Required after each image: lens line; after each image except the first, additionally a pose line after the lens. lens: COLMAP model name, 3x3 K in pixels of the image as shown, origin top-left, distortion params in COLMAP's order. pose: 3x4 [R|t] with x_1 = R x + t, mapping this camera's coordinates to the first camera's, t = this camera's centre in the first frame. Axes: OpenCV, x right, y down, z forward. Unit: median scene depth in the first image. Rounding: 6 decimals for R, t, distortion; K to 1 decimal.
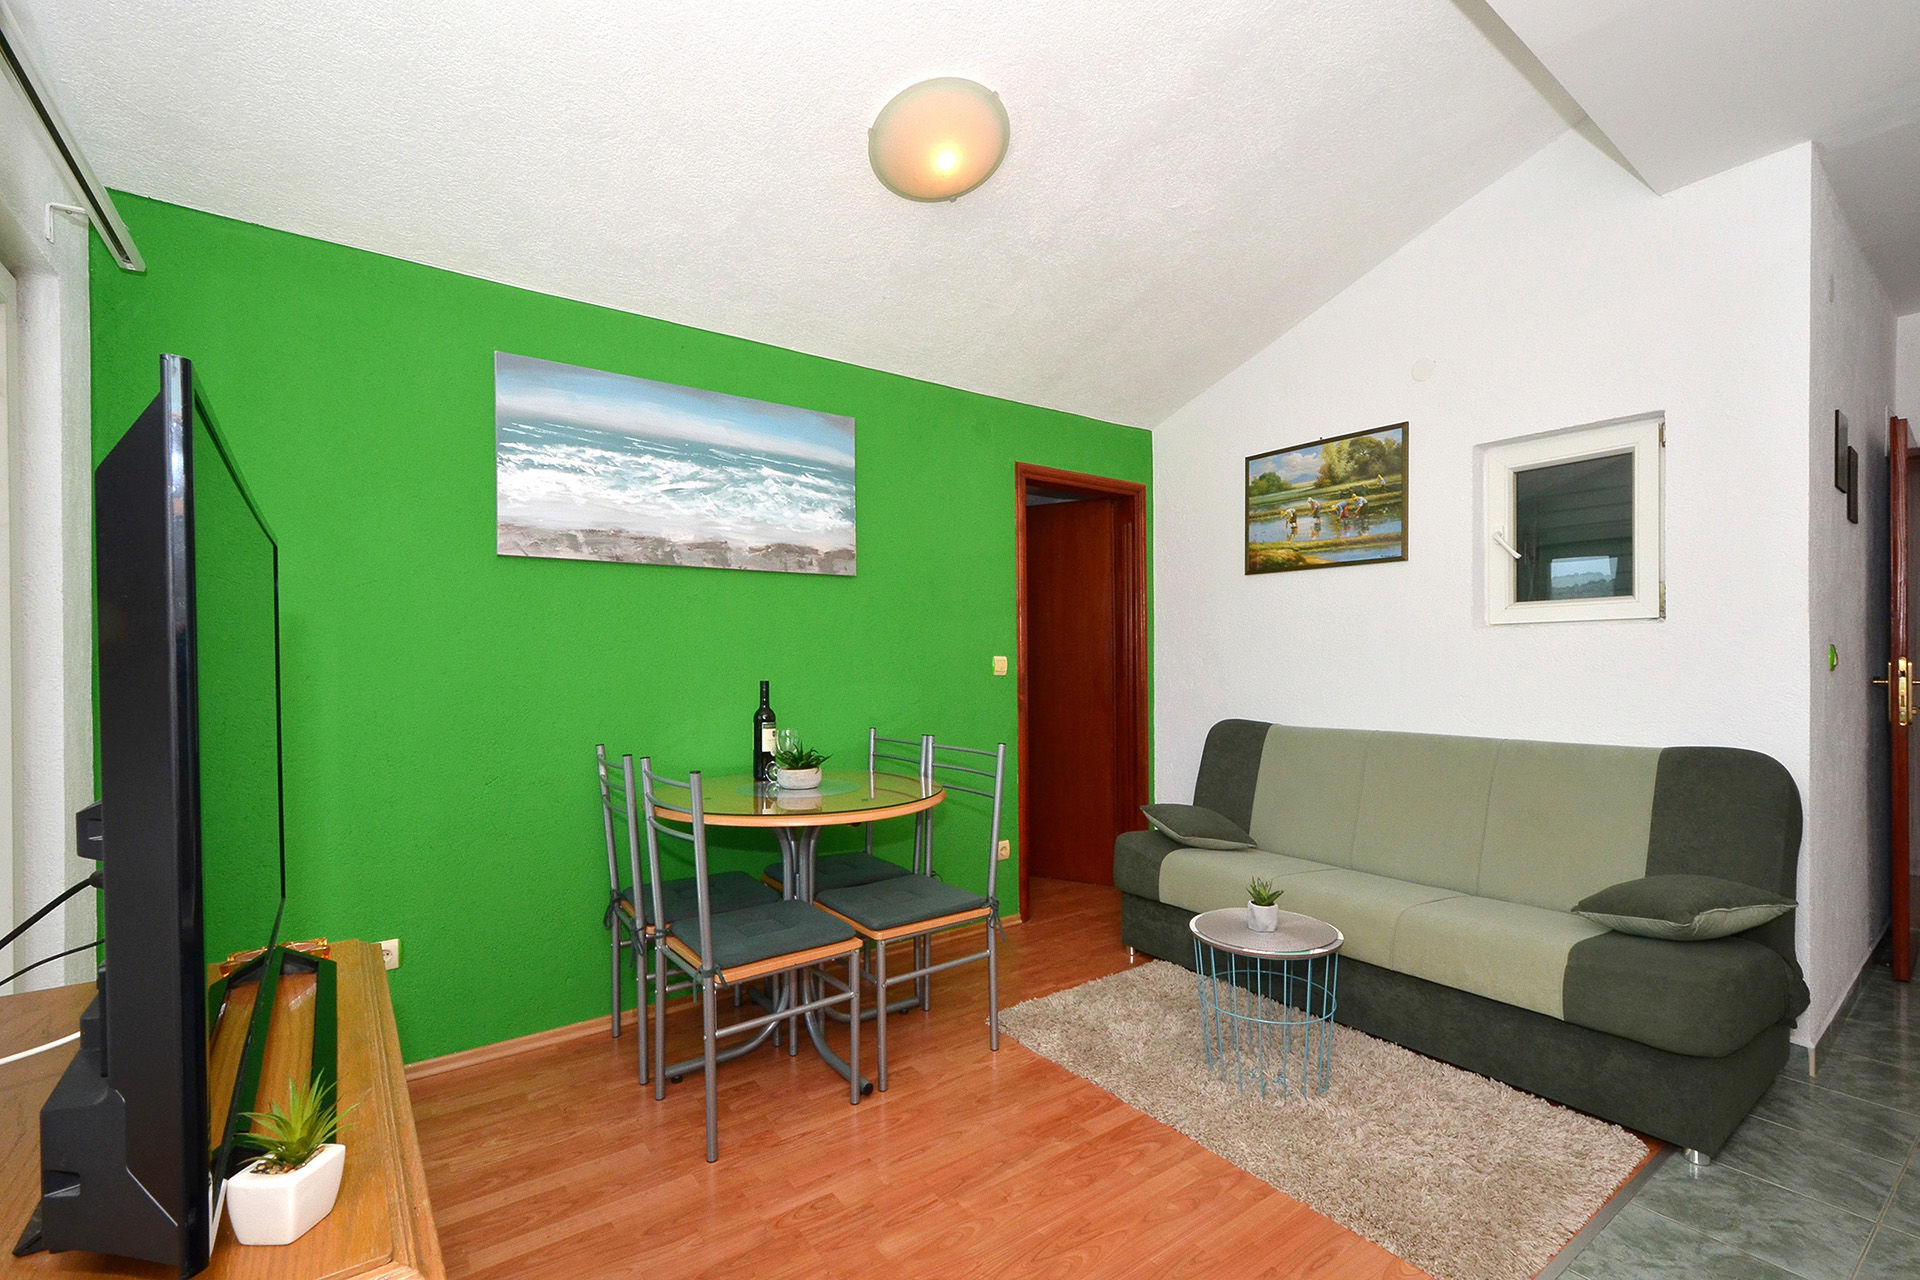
lens RADIAL K [[849.5, 0, 958.2], [0, 849.5, 647.3], [0, 0, 1]] dist [0.001067, 0.000386]
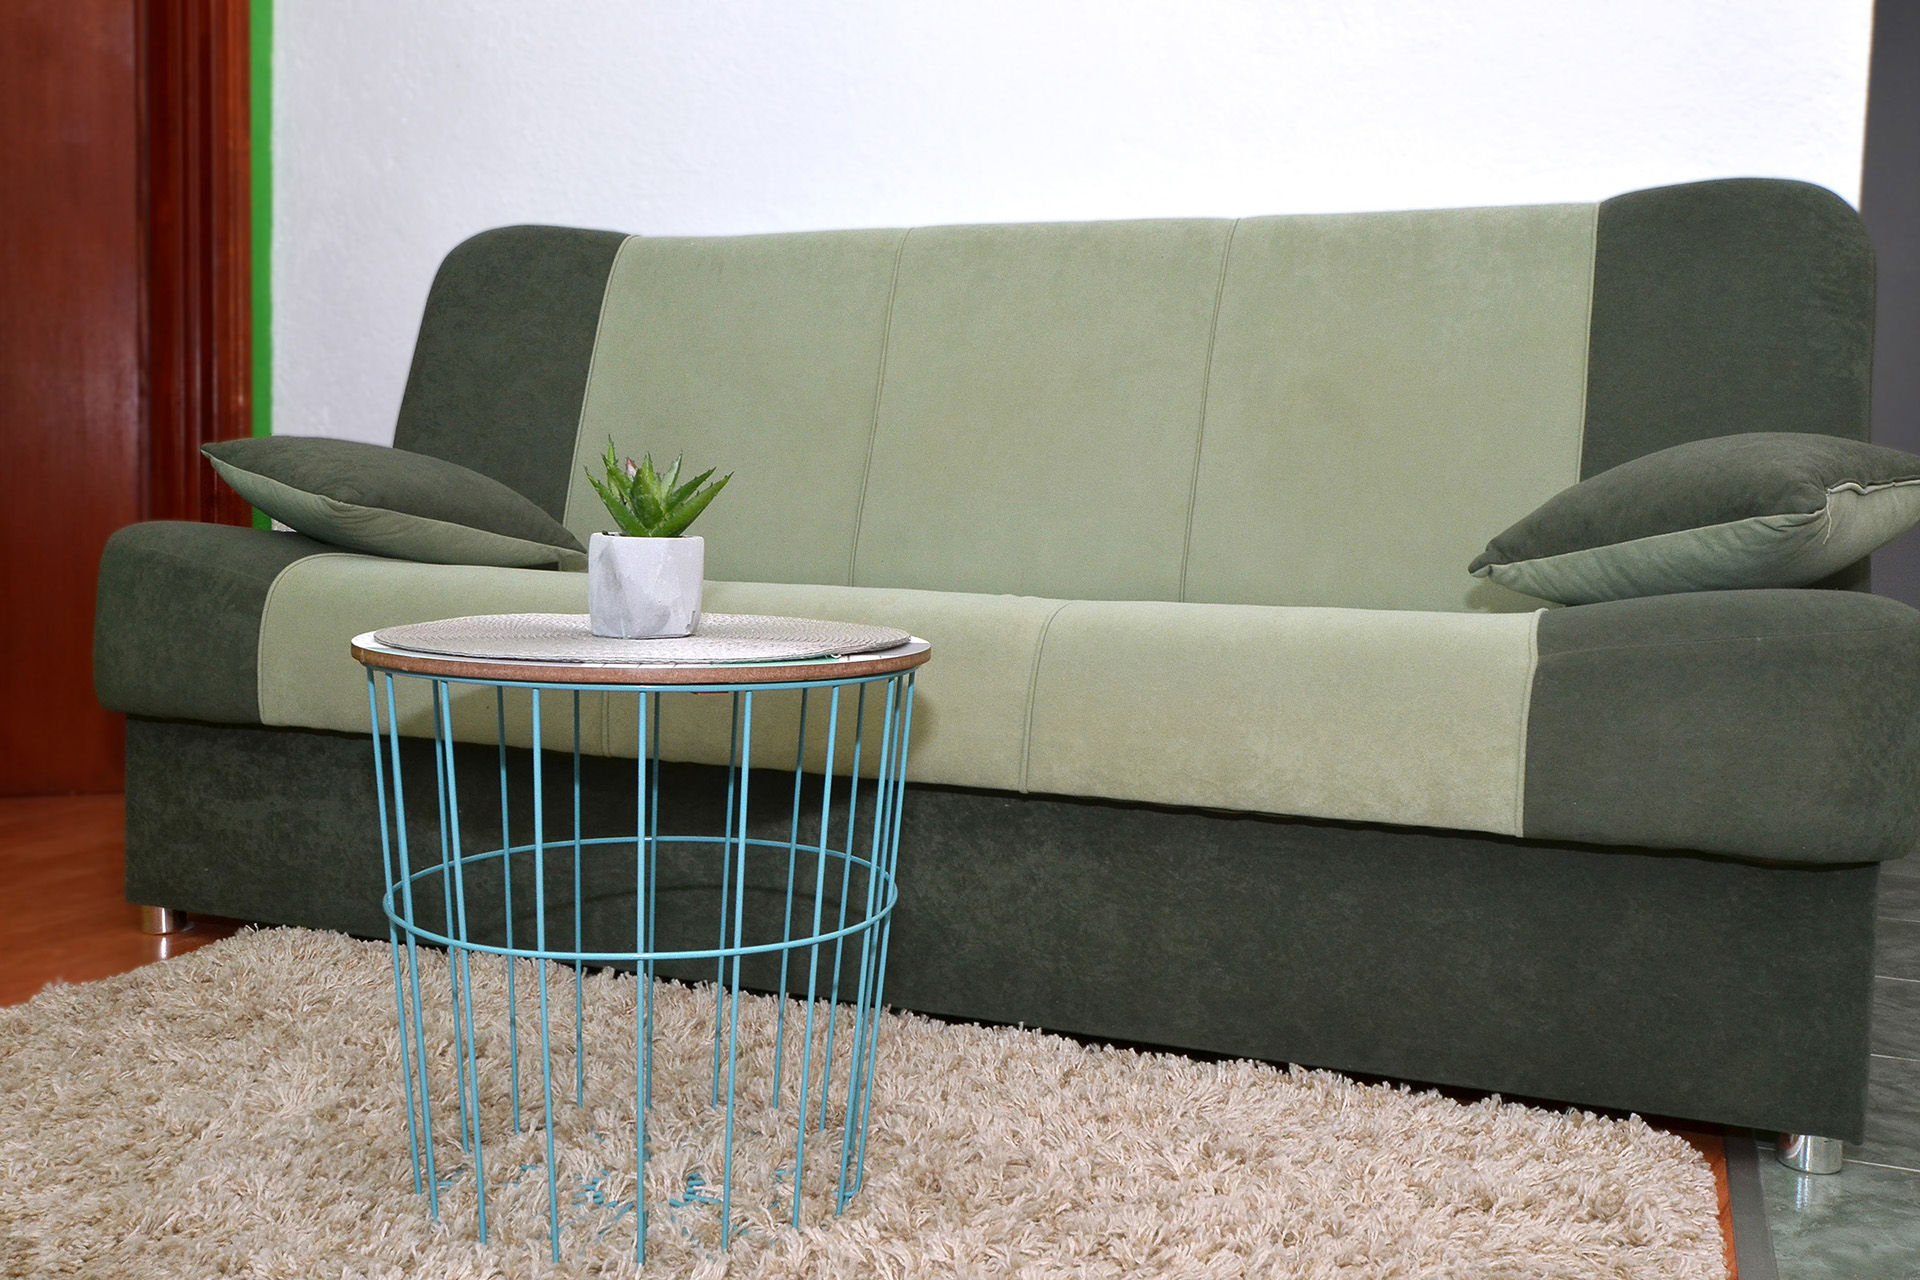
lens RADIAL K [[1736.6, 0, 962.4], [0, 1736.6, 639.9], [0, 0, 1]] dist [0.031553, -0.048200]
pose [[0.837232, -0.013159, 0.546689, 0.147786], [-0.037203, 0.996024, 0.080949, 0.277689], [-0.545581, -0.088112, 0.833414, 0.496148]]
